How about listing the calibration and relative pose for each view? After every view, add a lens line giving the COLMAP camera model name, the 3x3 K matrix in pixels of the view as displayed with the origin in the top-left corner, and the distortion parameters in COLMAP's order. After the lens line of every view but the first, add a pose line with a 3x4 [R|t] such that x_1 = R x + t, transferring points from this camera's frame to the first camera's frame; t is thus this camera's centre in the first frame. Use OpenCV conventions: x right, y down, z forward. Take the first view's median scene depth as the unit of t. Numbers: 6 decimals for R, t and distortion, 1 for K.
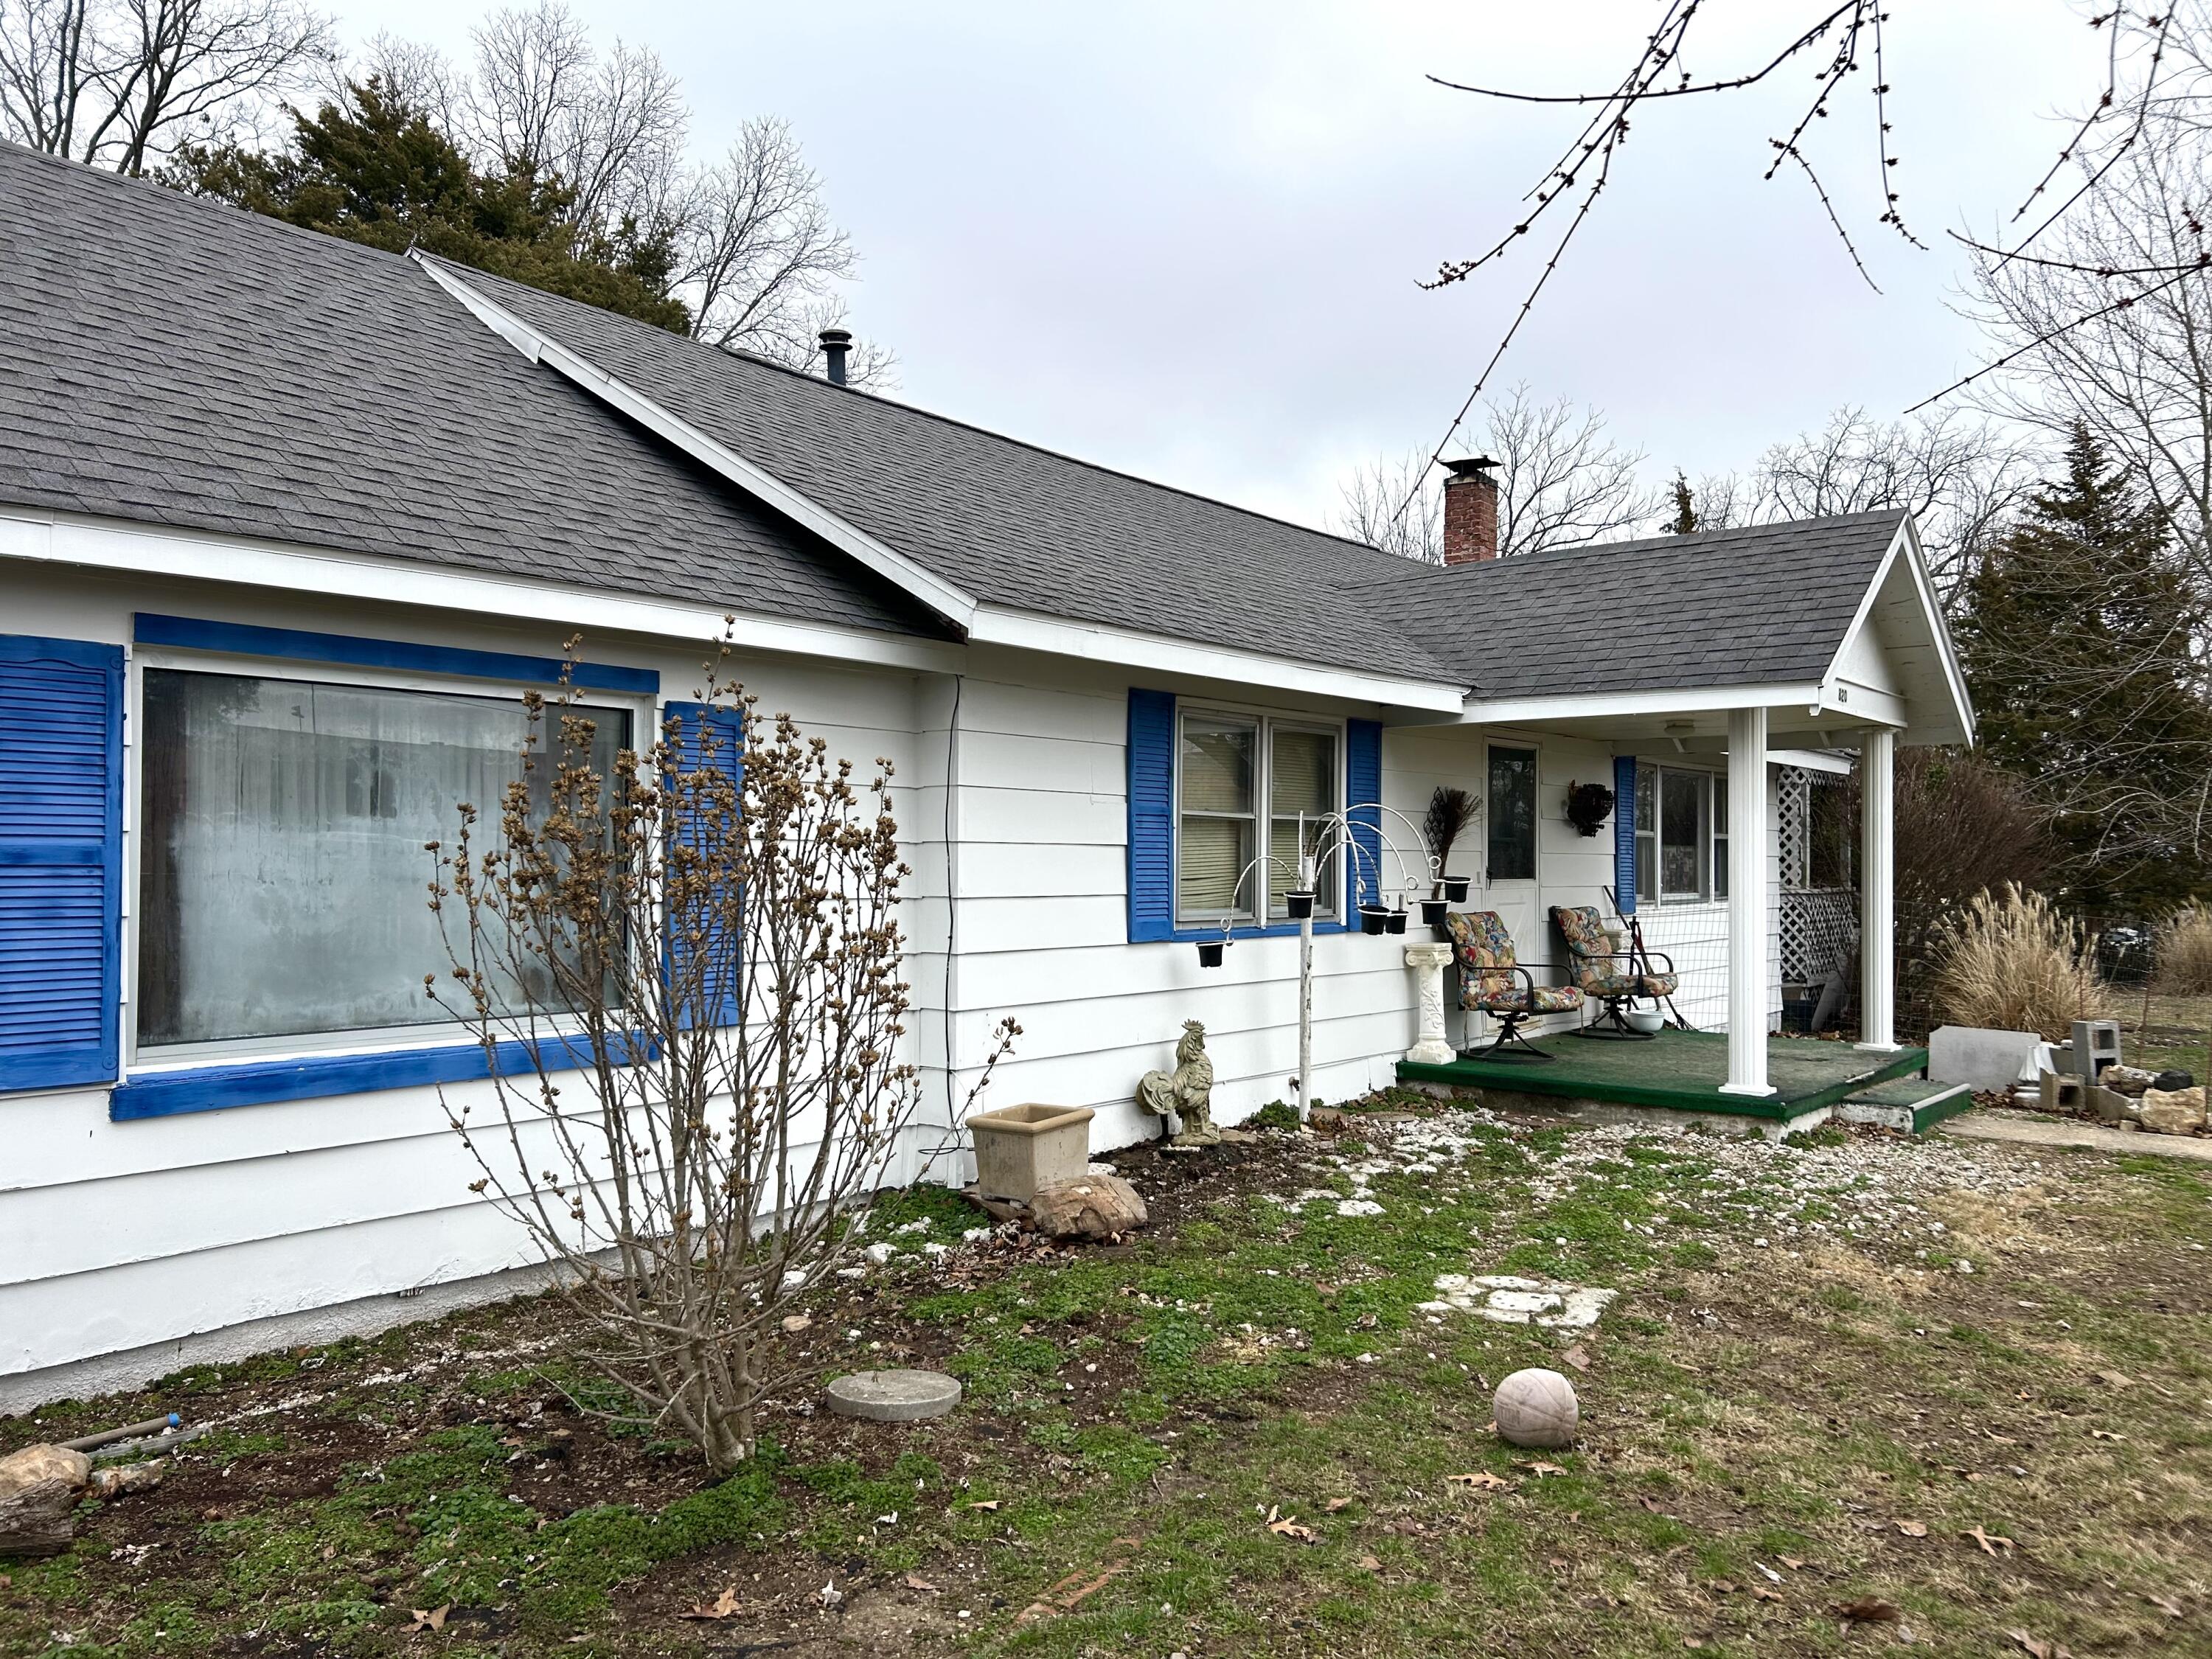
lens RADIAL K [[1669.0, 0, 1110.5], [0, 1669.0, 832.0], [0, 0, 1]] dist [0.050183, -0.059491]
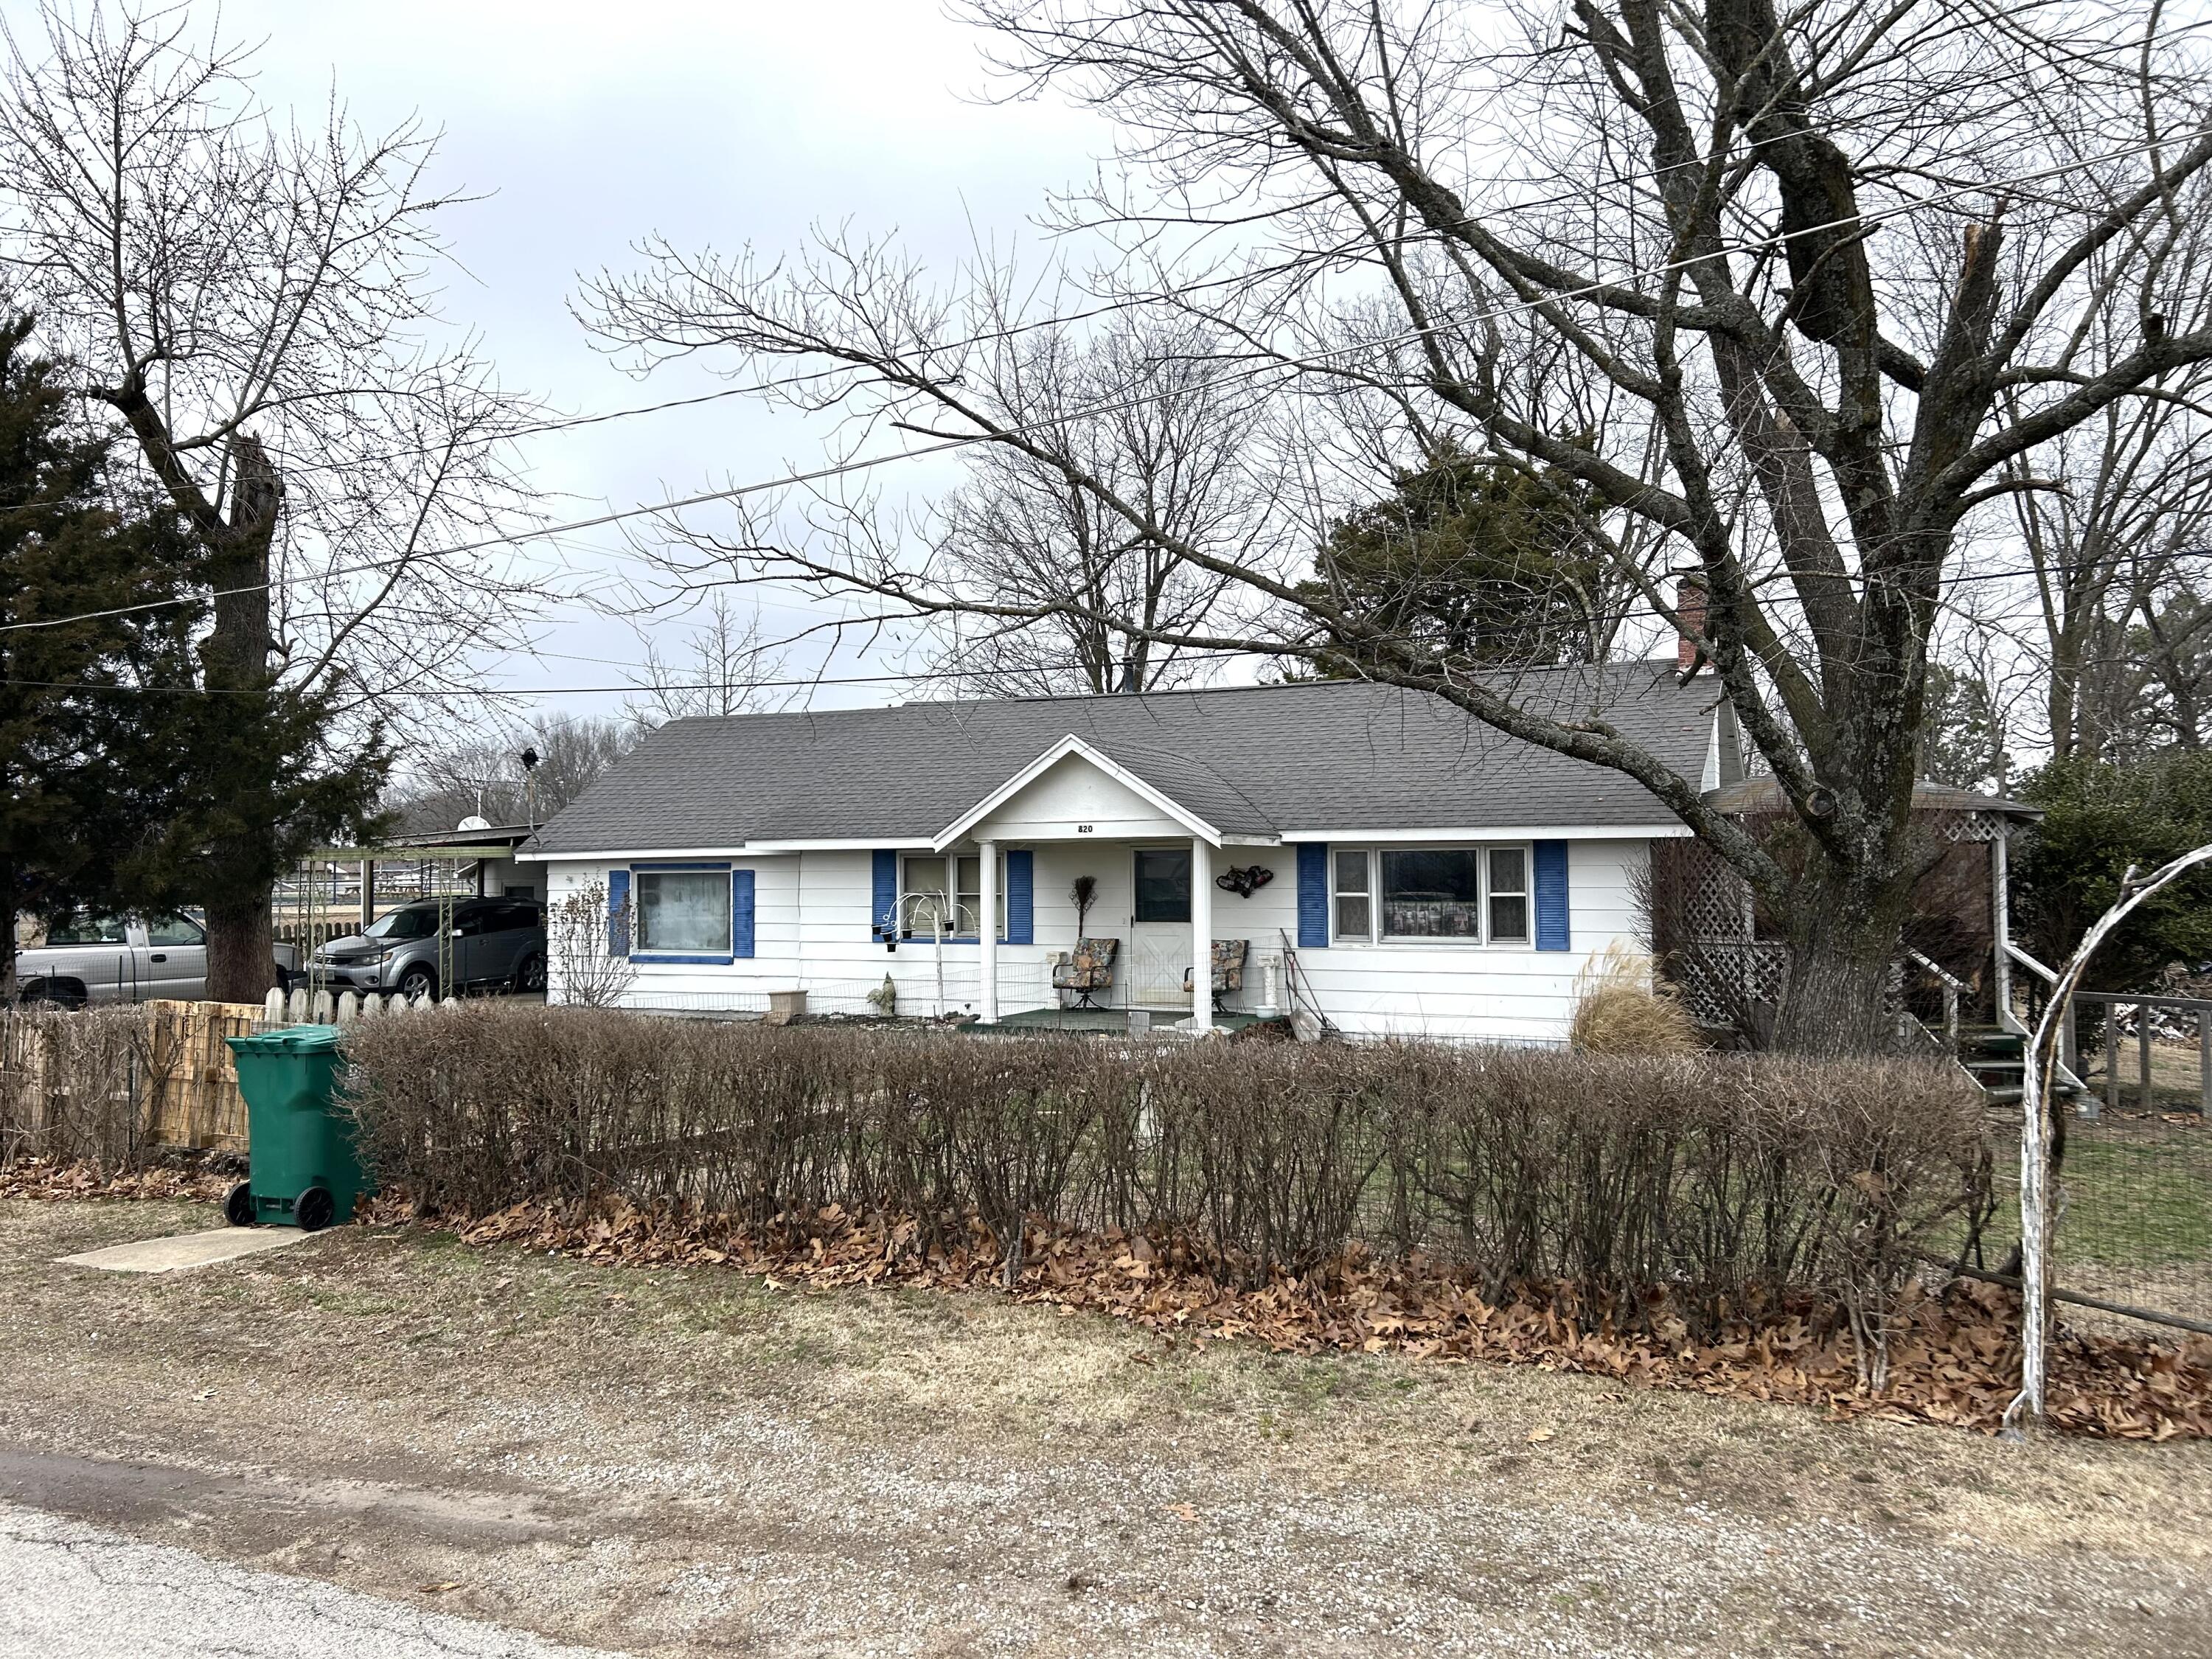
lens RADIAL K [[1619.9, 0, 1106.0], [0, 1619.9, 829.5], [0, 0, 1]] dist [0.073810, -0.067345]
pose [[0.246442, -0.041419, -0.968272, 1.986302], [0.020550, 0.999085, -0.037507, -0.008275], [0.968940, -0.010654, 0.247068, 0.509642]]
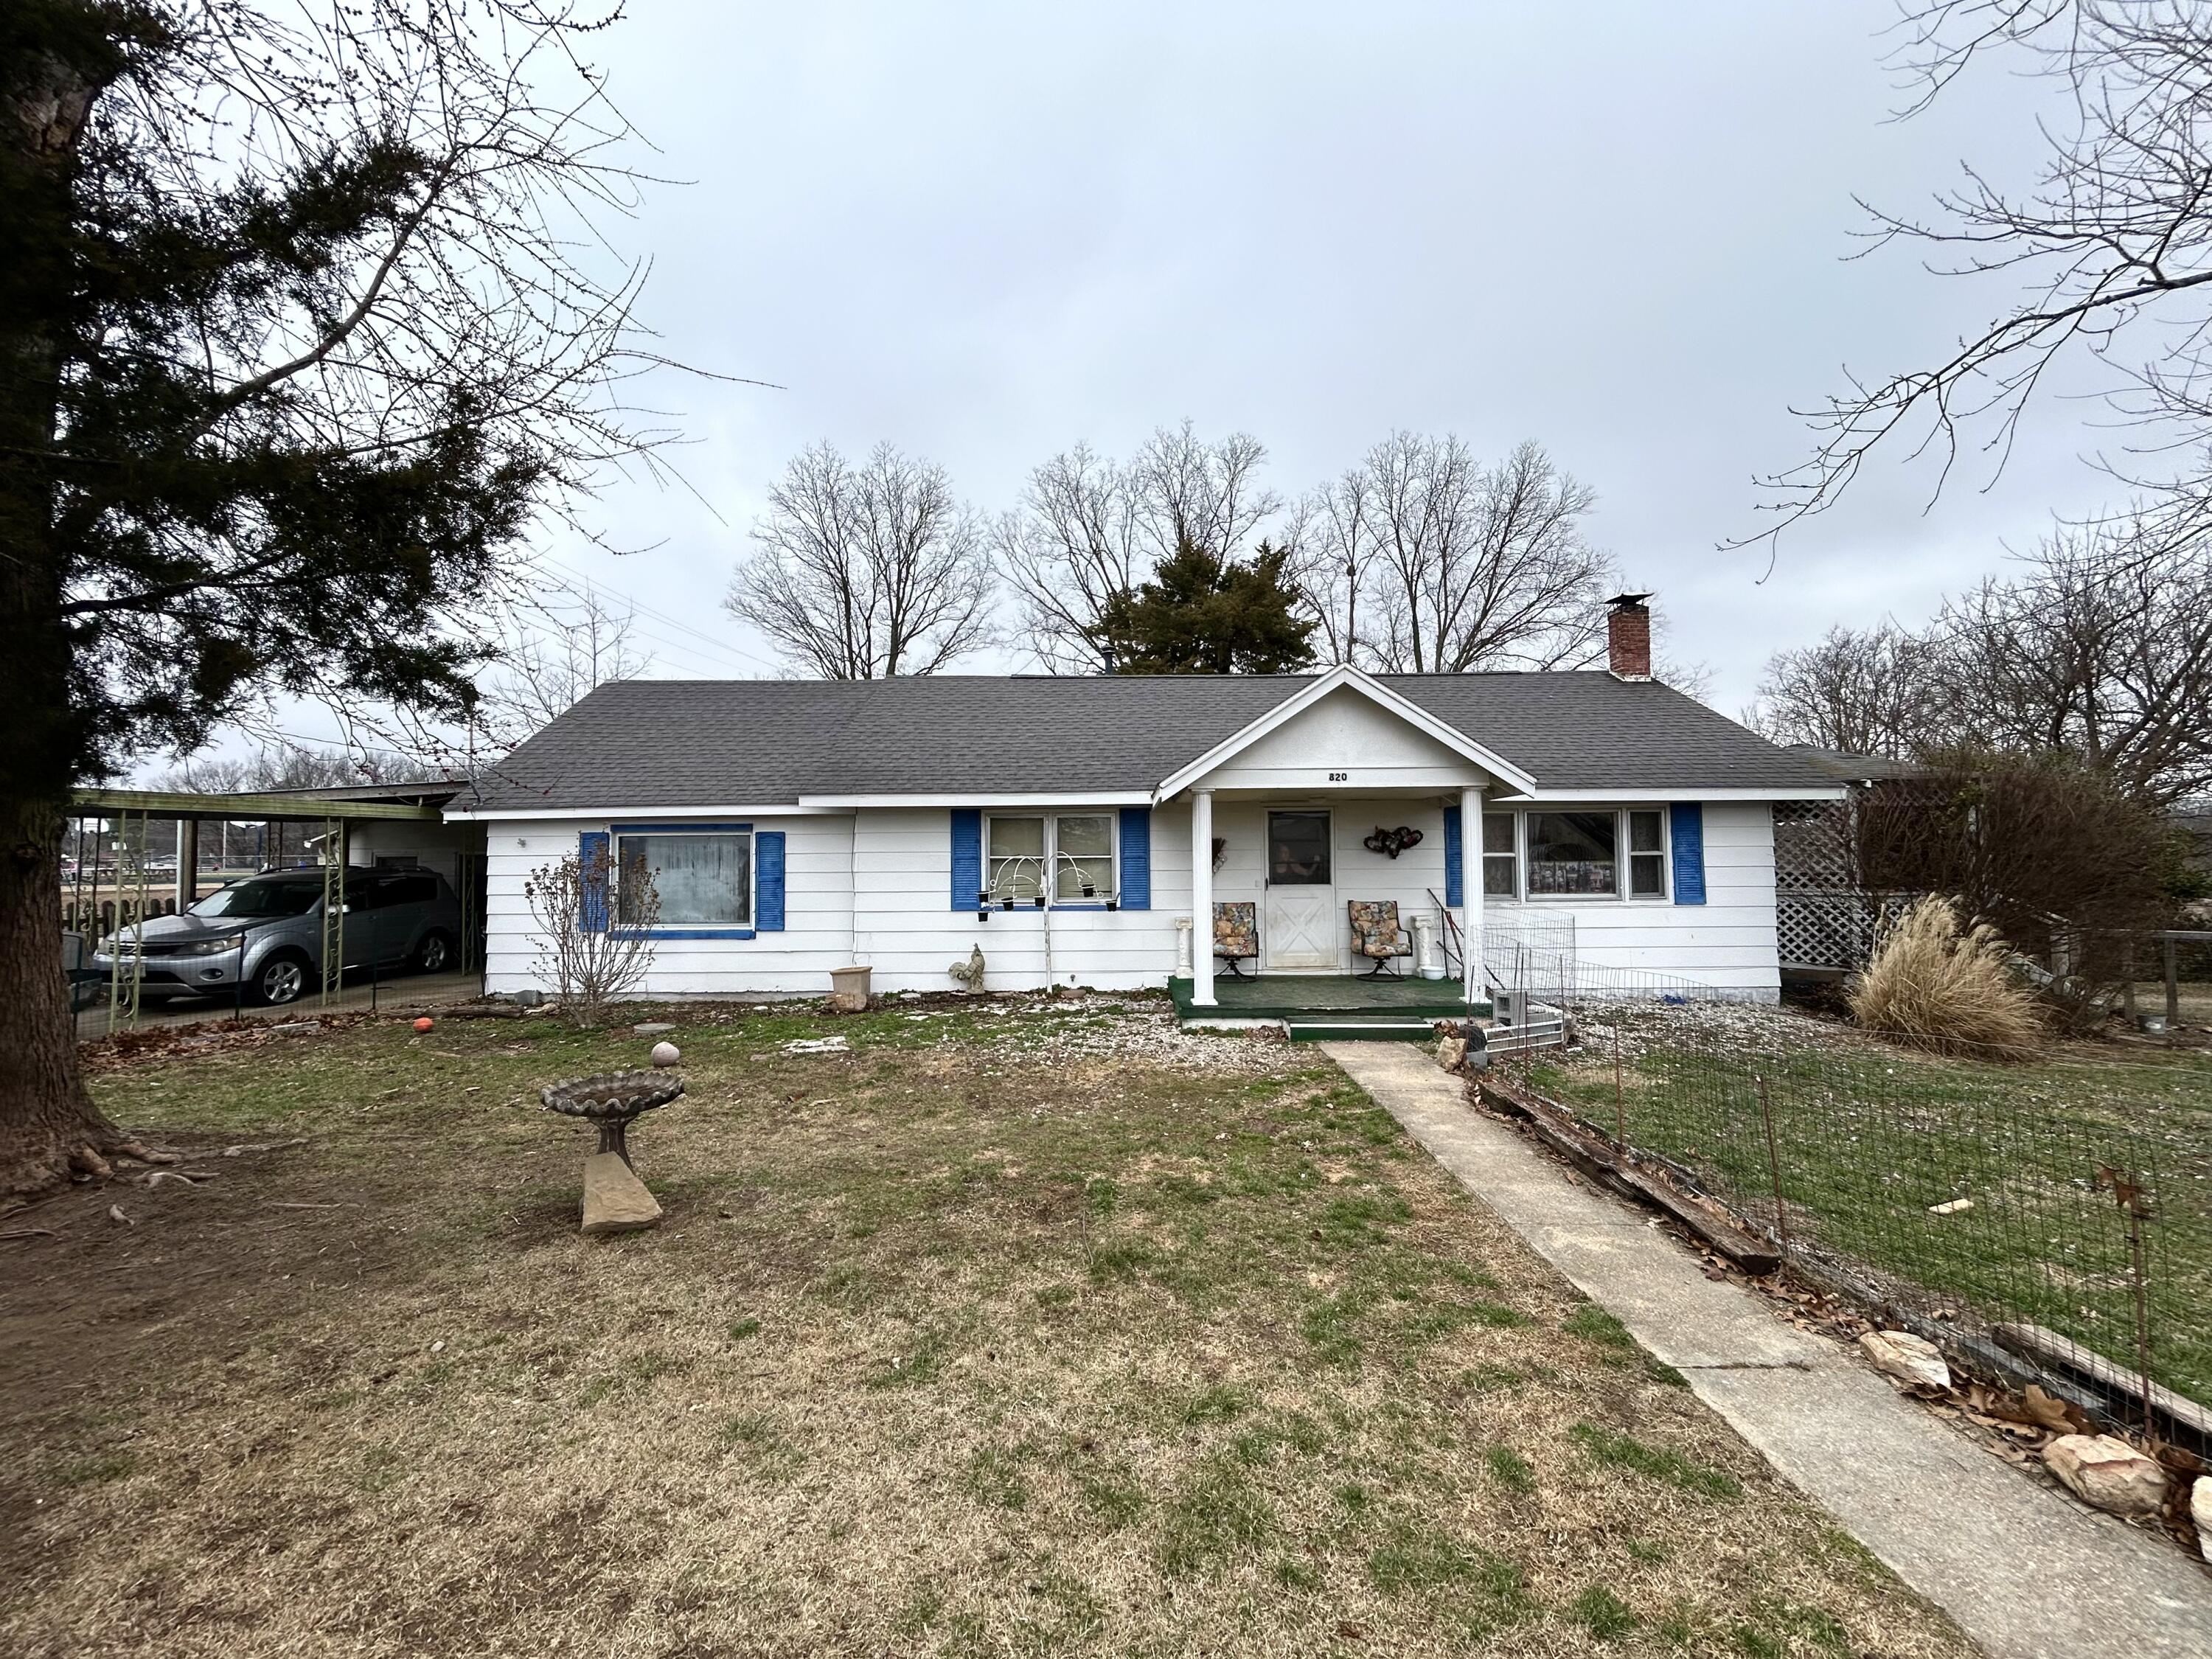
lens RADIAL K [[900.7, 0, 1109.1], [0, 900.7, 824.8], [0, 0, 1]] dist [-0.001294, 0.000934]
pose [[0.617123, -0.047876, -0.785409, 0.890955], [0.024780, 0.998835, -0.041416, -0.000532], [0.786477, 0.006097, 0.617590, 0.247479]]
